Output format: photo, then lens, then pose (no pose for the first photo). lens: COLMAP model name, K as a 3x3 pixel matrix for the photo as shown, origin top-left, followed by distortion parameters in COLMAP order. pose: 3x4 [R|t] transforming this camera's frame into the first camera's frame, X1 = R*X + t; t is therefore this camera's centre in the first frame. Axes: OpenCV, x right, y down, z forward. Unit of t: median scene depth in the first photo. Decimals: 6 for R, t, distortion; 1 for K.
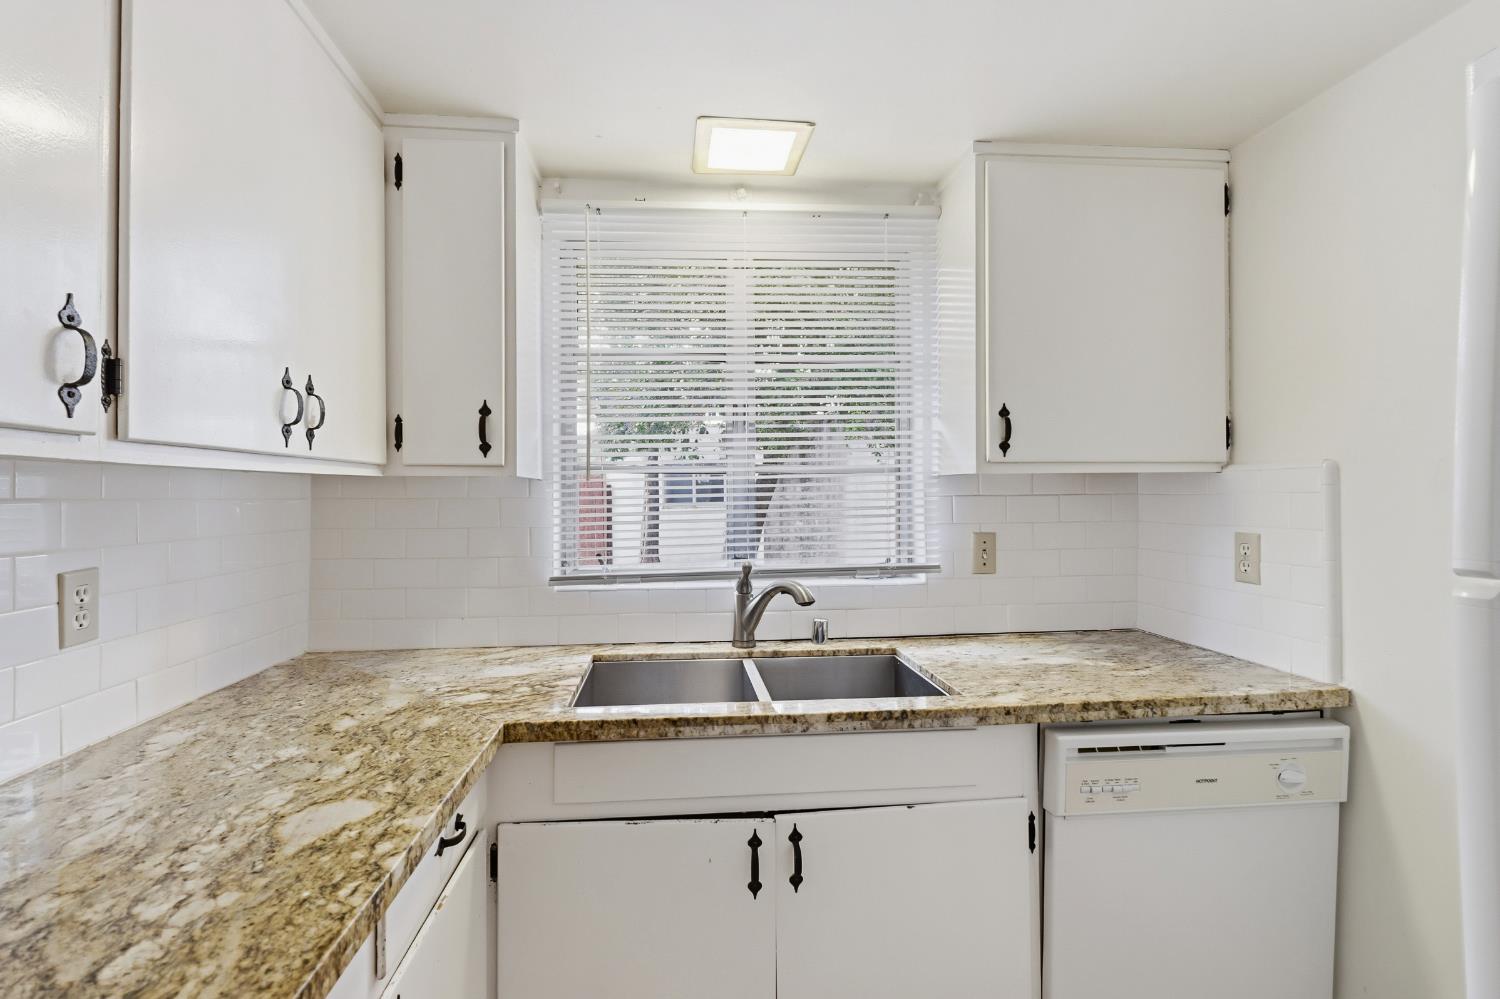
lens RADIAL K [[713.6, 0, 750.5], [0, 713.6, 492.8], [0, 0, 1]] dist [0.004492, -0.000615]
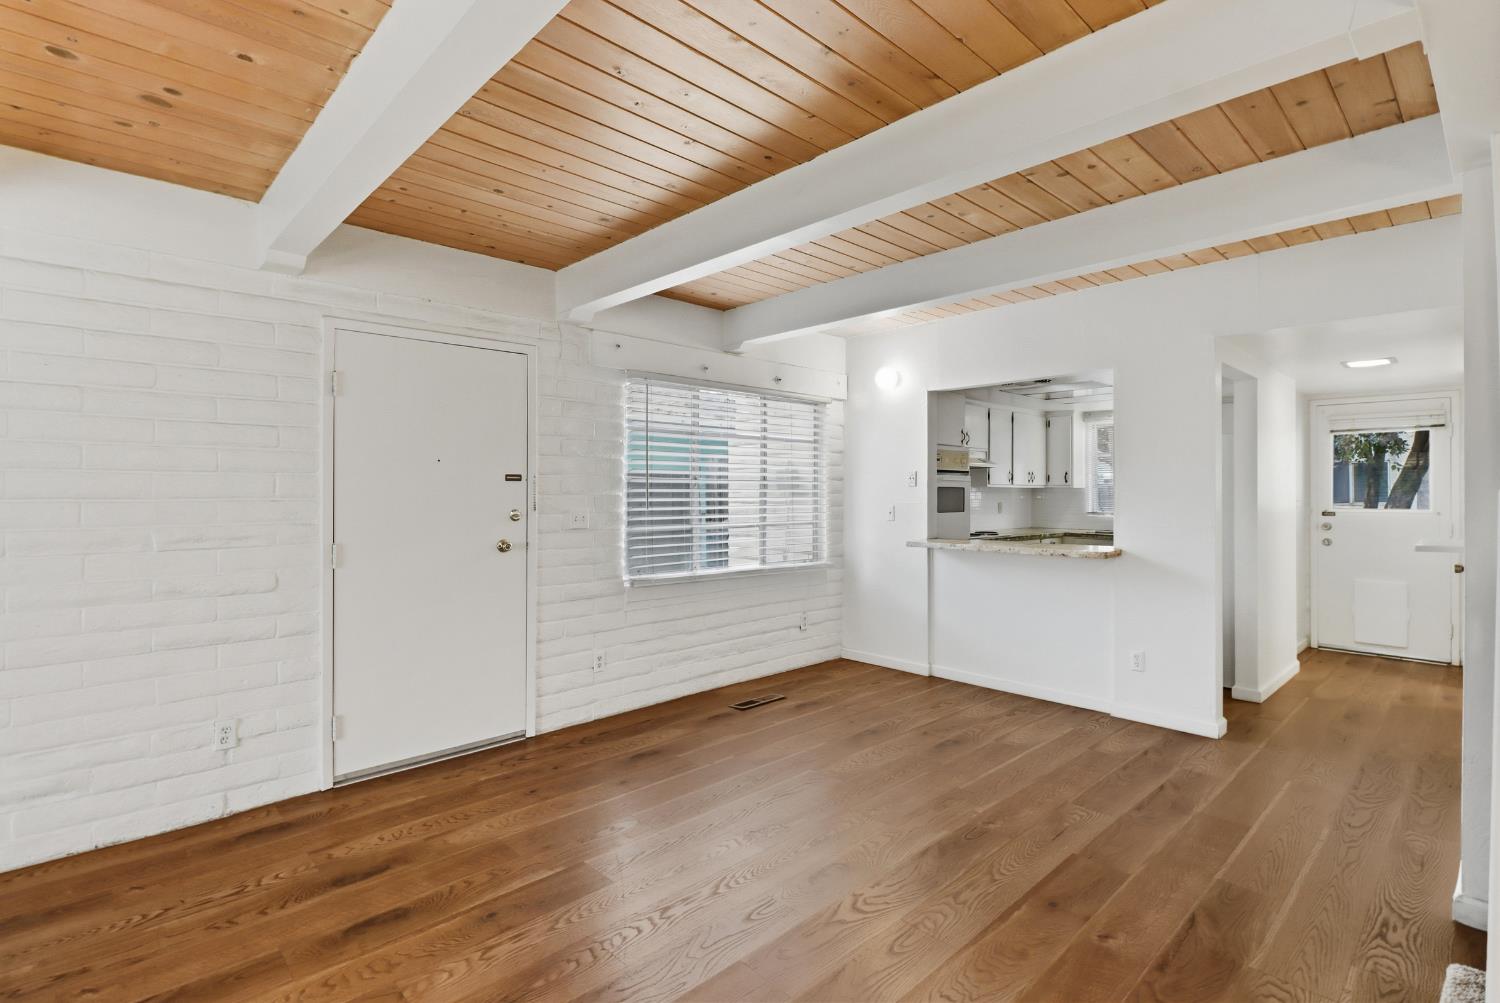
lens RADIAL K [[703.1, 0, 752.0], [0, 703.1, 487.7], [0, 0, 1]] dist [0.023622, -0.018184]
pose [[0.610350, 0.001048, -0.792131, 2.308439], [-0.003250, 0.999994, -0.001182, -0.011429], [0.792125, 0.003296, 0.610350, -3.916016]]
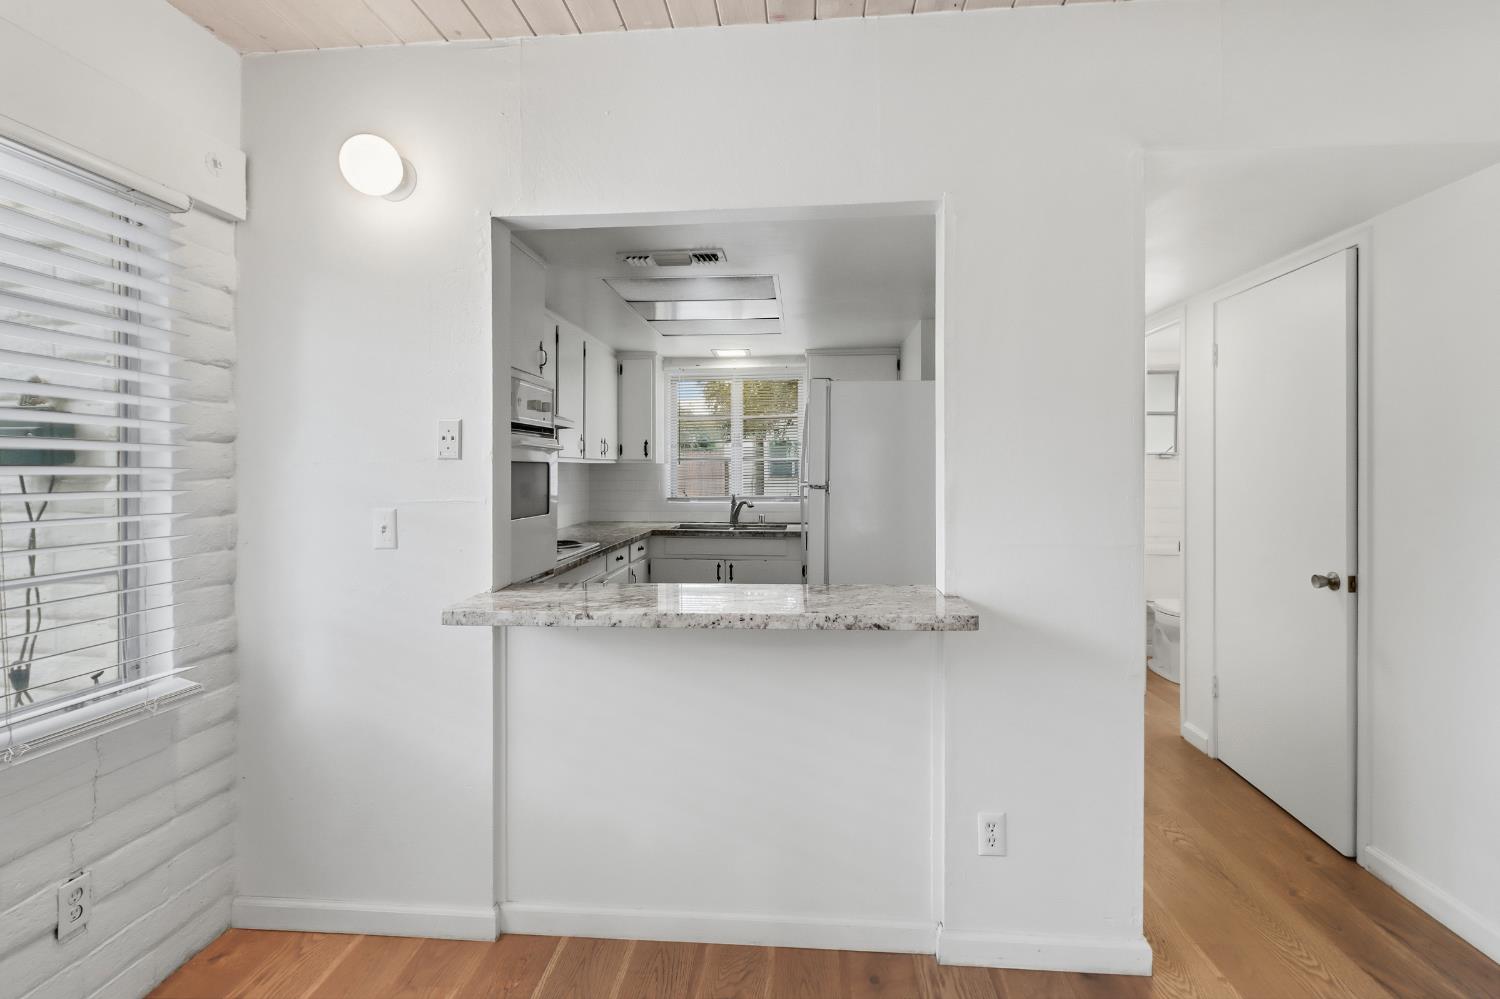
lens RADIAL K [[702.0, 0, 744.0], [0, 702.0, 470.0], [0, 0, 1]] dist [0.000550, -0.000633]
pose [[0.981030, 0.002614, -0.193838, 0.761278], [-0.001822, 0.999989, 0.004265, -0.008211], [0.193847, -0.003831, 0.981024, -2.280006]]
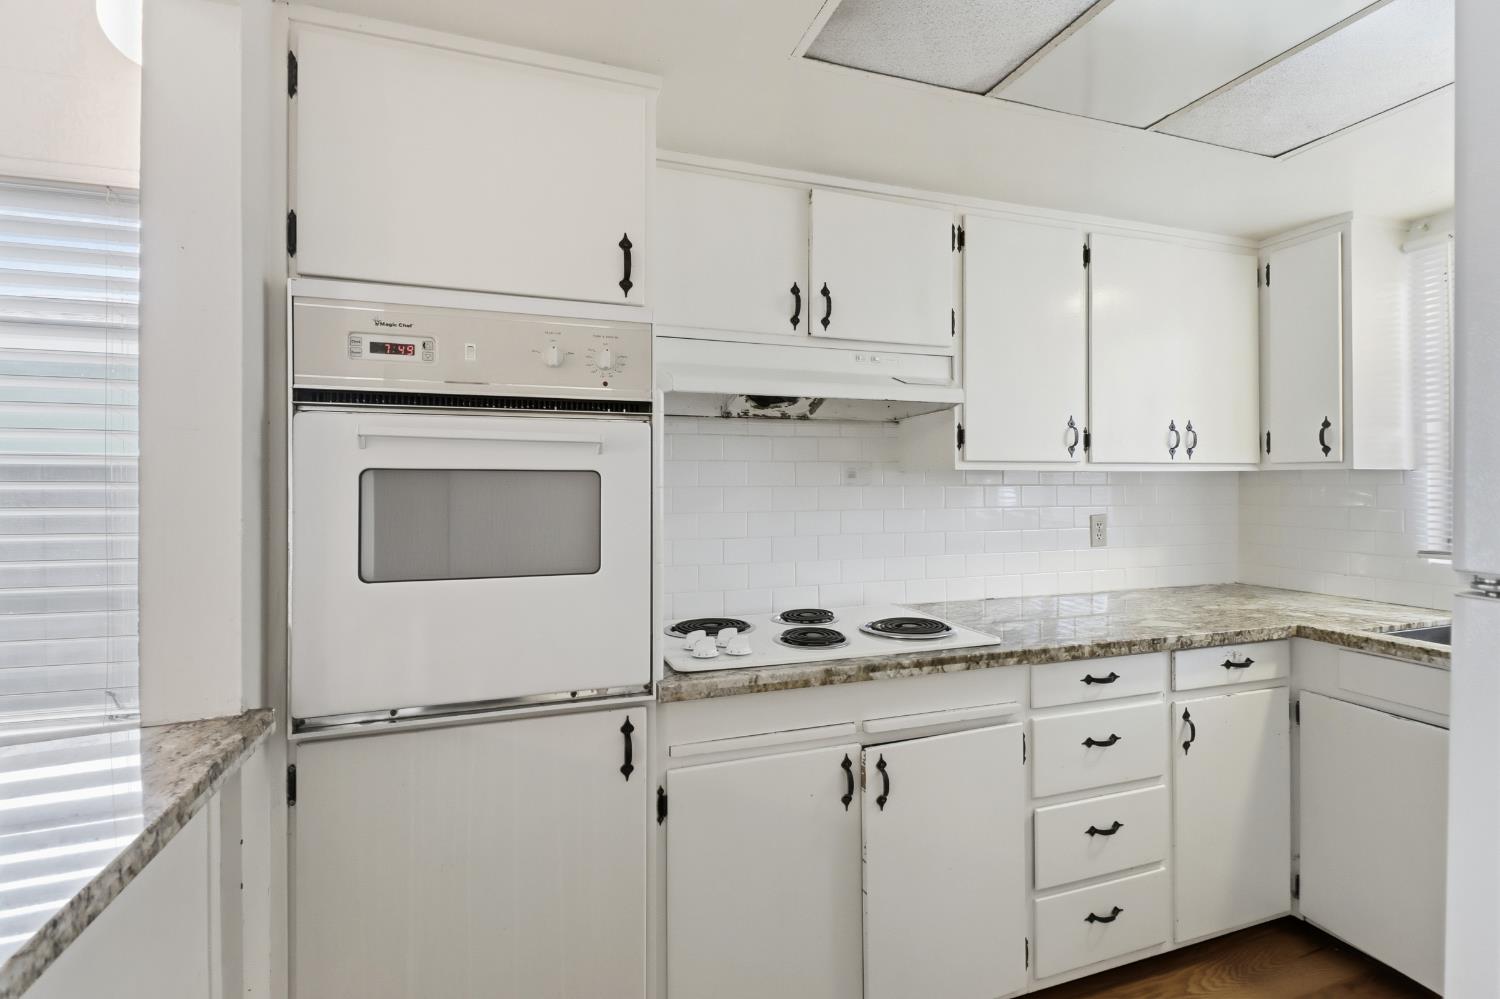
lens RADIAL K [[702.0, 0, 744.0], [0, 702.0, 470.0], [0, 0, 1]] dist [0.000550, -0.000633]
pose [[0.222454, -0.015383, -0.974822, 0.836598], [0.003831, 0.999882, -0.014905, -0.006714], [0.974936, -0.000419, 0.222487, -0.515078]]
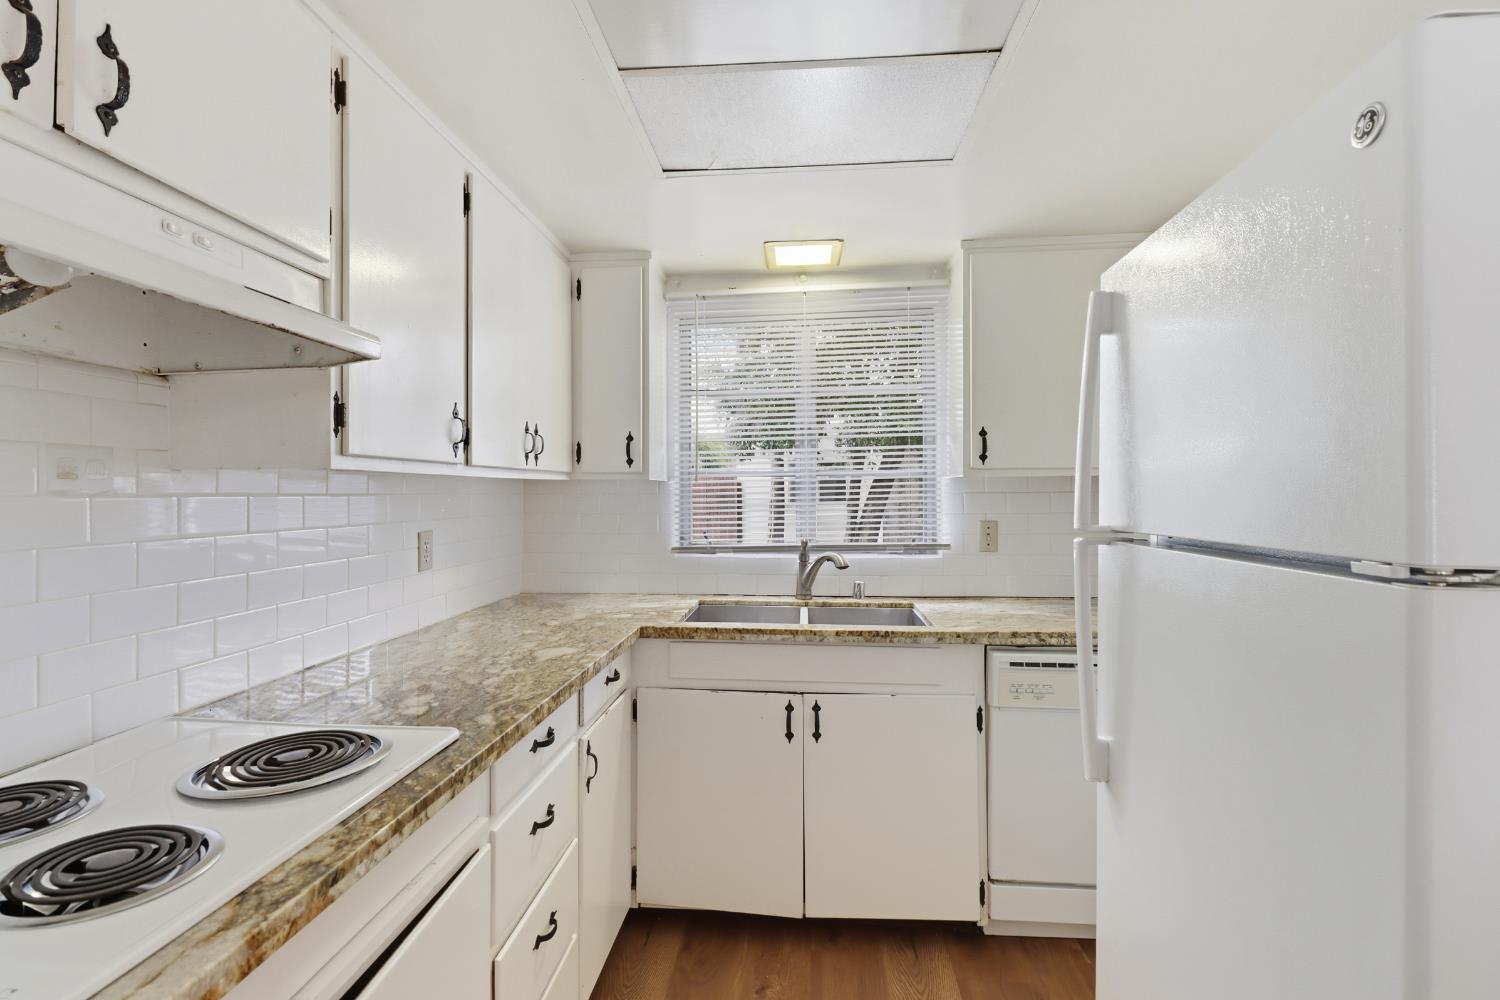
lens RADIAL K [[703.1, 0, 752.0], [0, 703.1, 486.2], [0, 0, 1]] dist [0.023622, -0.018184]
pose [[0.982925, -0.000377, -0.184007, 0.201155], [-0.000721, 0.999982, -0.005899, -0.000441], [0.184006, 0.005931, 0.982907, -0.537915]]
